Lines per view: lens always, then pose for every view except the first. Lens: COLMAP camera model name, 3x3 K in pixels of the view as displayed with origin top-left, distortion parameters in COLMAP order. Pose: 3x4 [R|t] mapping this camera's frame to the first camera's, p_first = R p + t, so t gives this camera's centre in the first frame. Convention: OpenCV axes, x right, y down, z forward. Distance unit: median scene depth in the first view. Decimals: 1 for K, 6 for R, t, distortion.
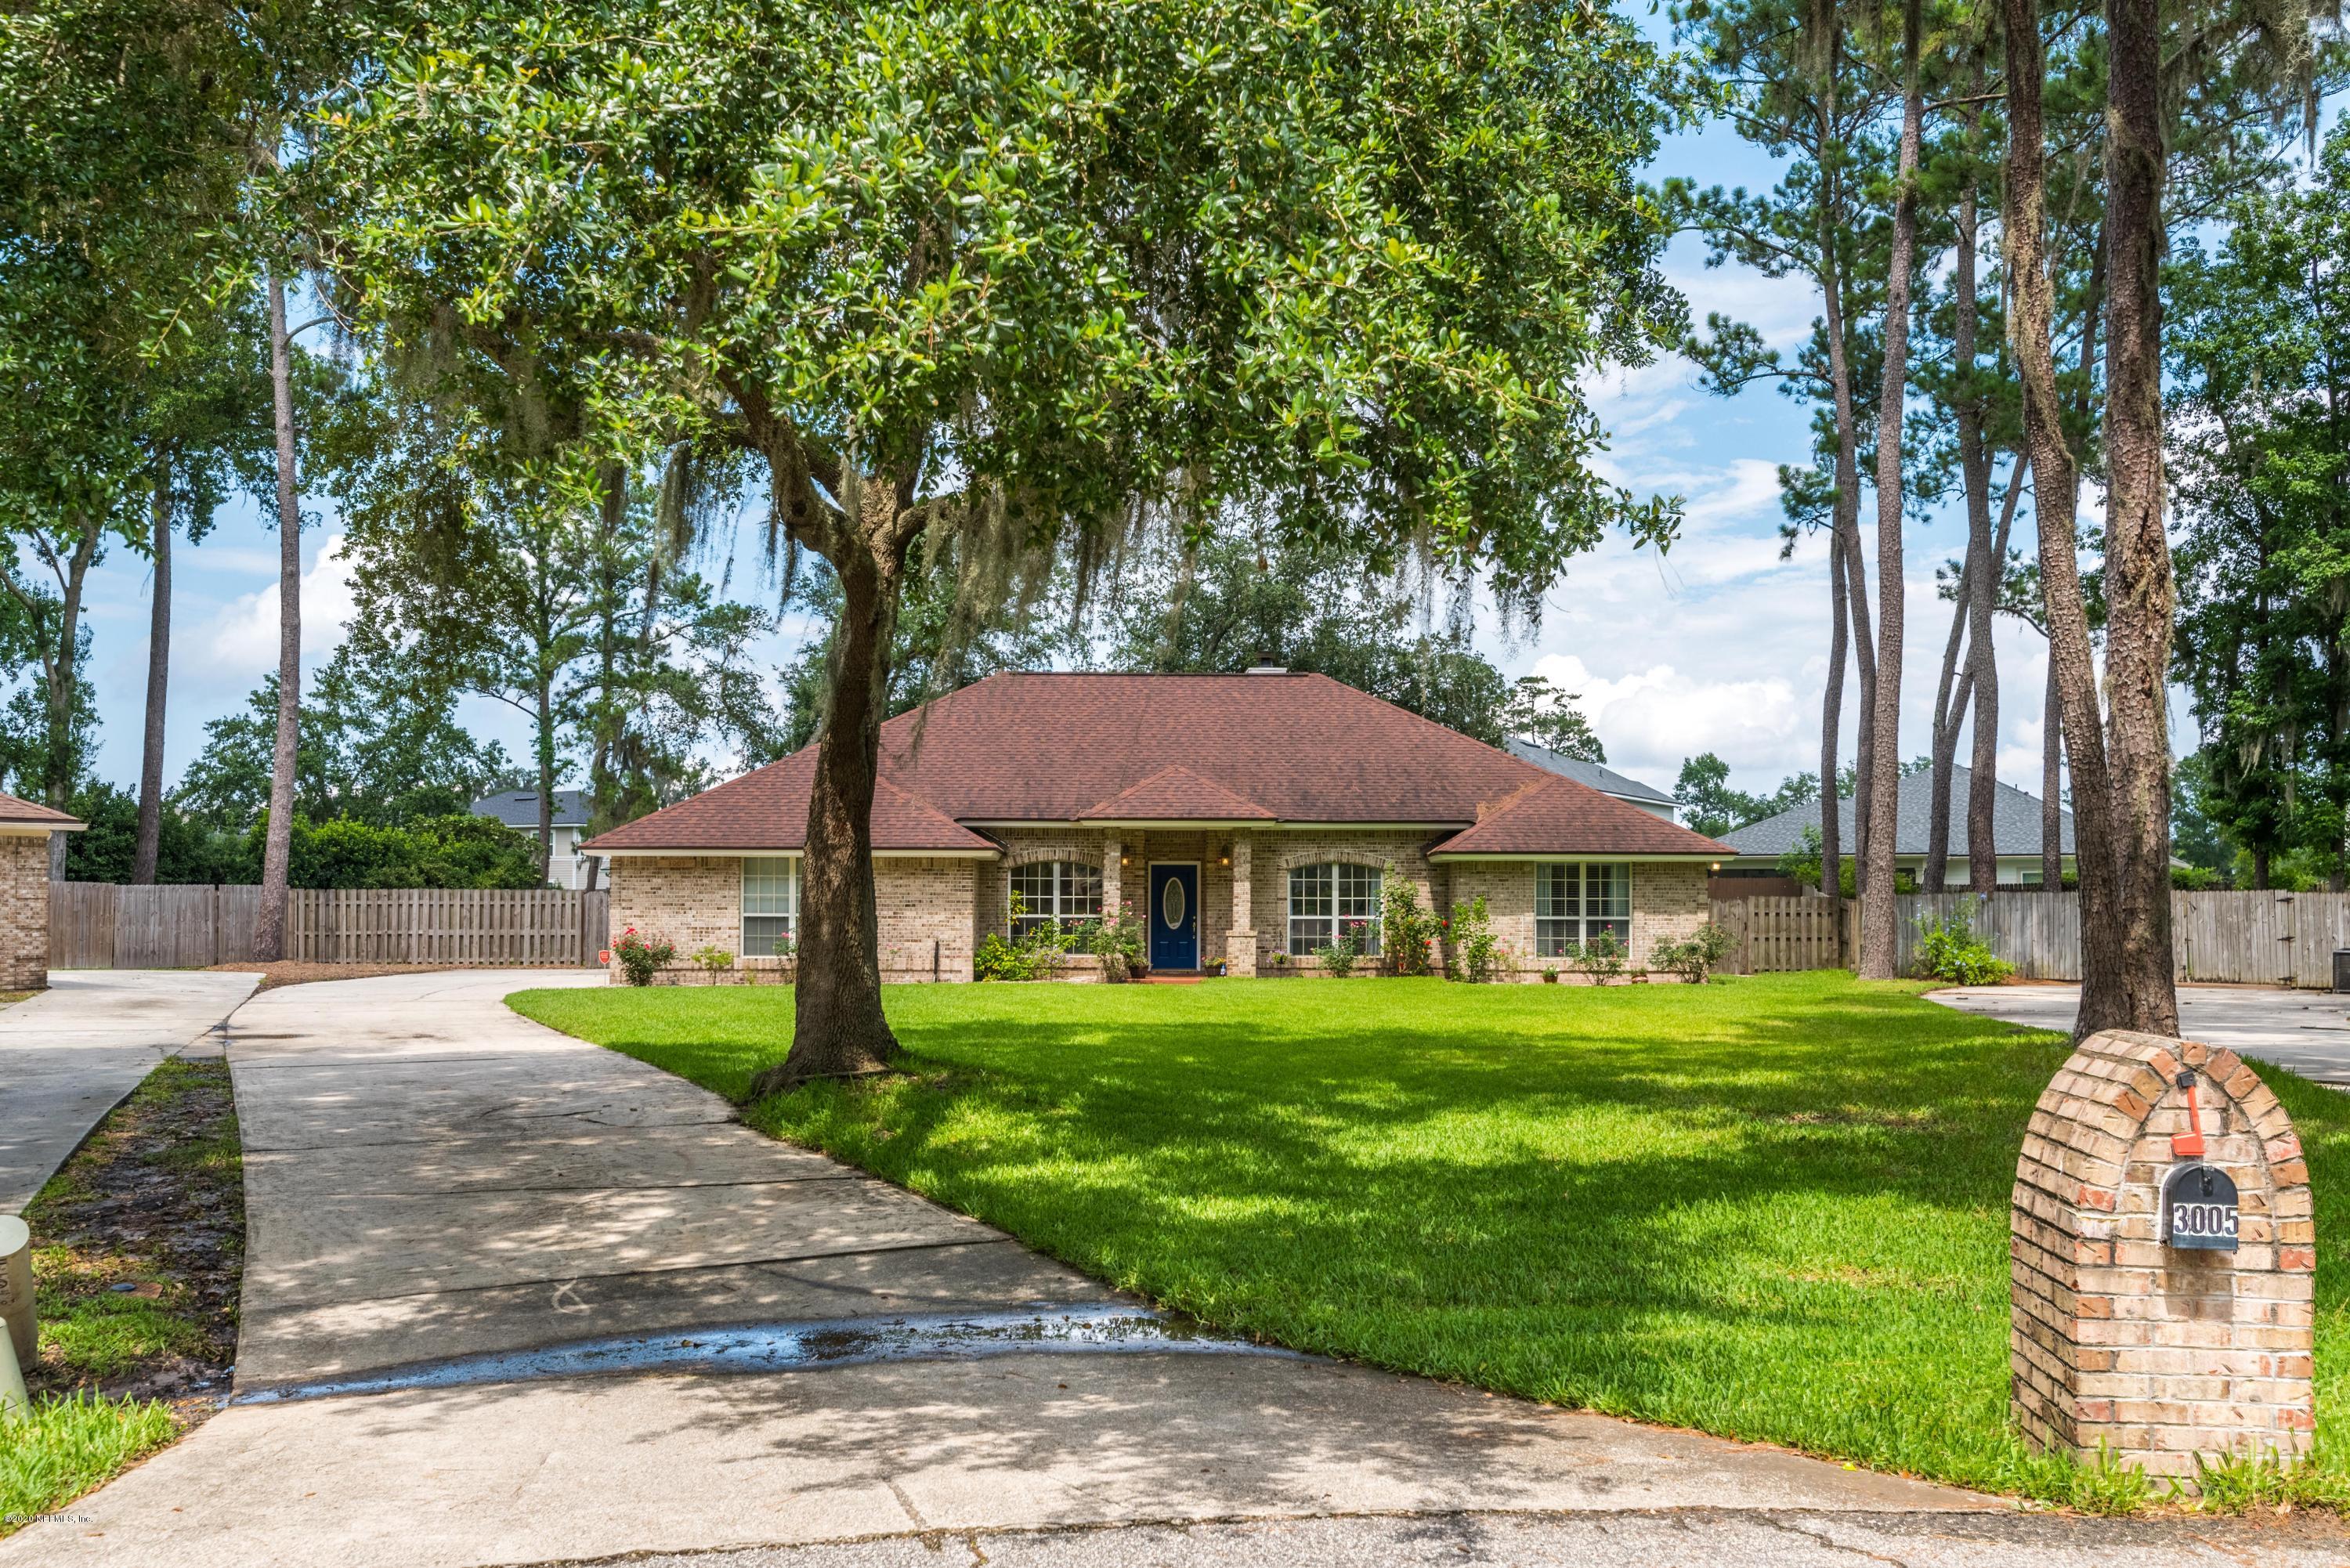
lens RADIAL K [[2038.6, 0, 1166.1], [0, 2038.6, 779.5], [0, 0, 1]] dist [-0.002565, 0.003418]
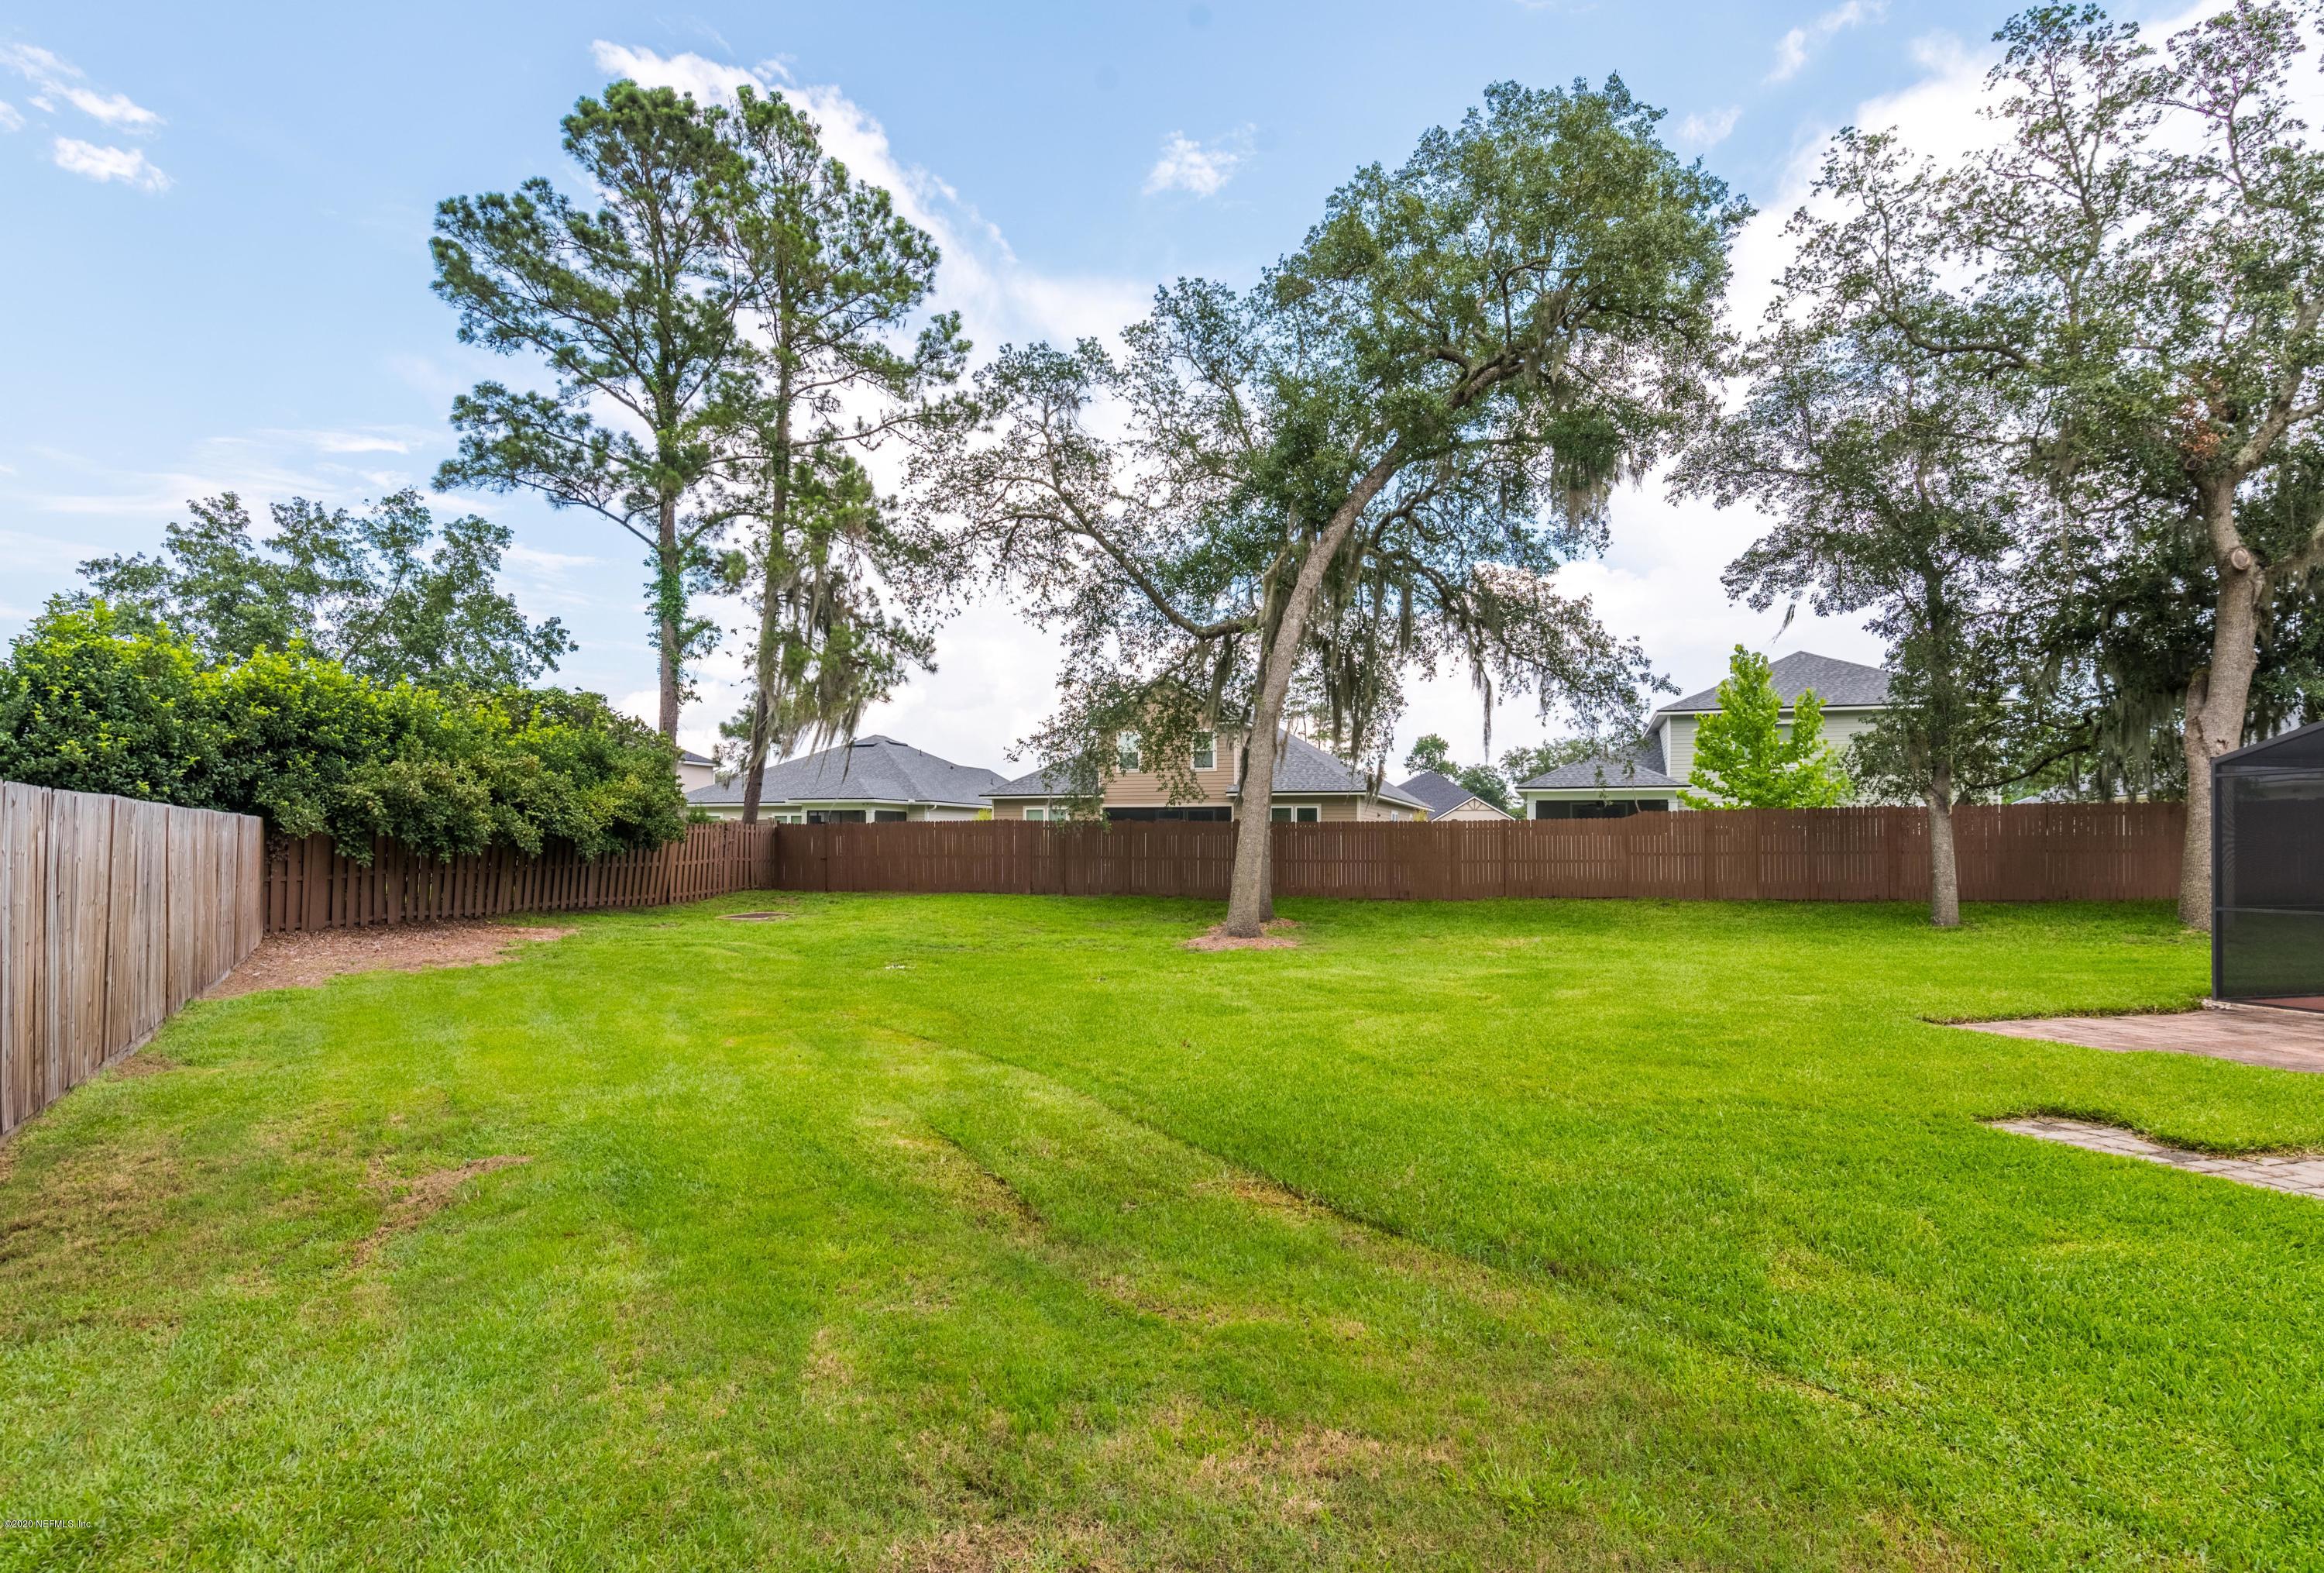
lens RADIAL K [[1176.8, 0, 1164.4], [0, 1176.8, 788.4], [0, 0, 1]] dist [-0.013829, -0.000340]
pose [[0.974212, 0.009432, 0.225437, -0.503544], [-0.013036, 0.999810, 0.014503, 0.078457], [-0.225257, -0.017068, 0.974150, 1.294055]]
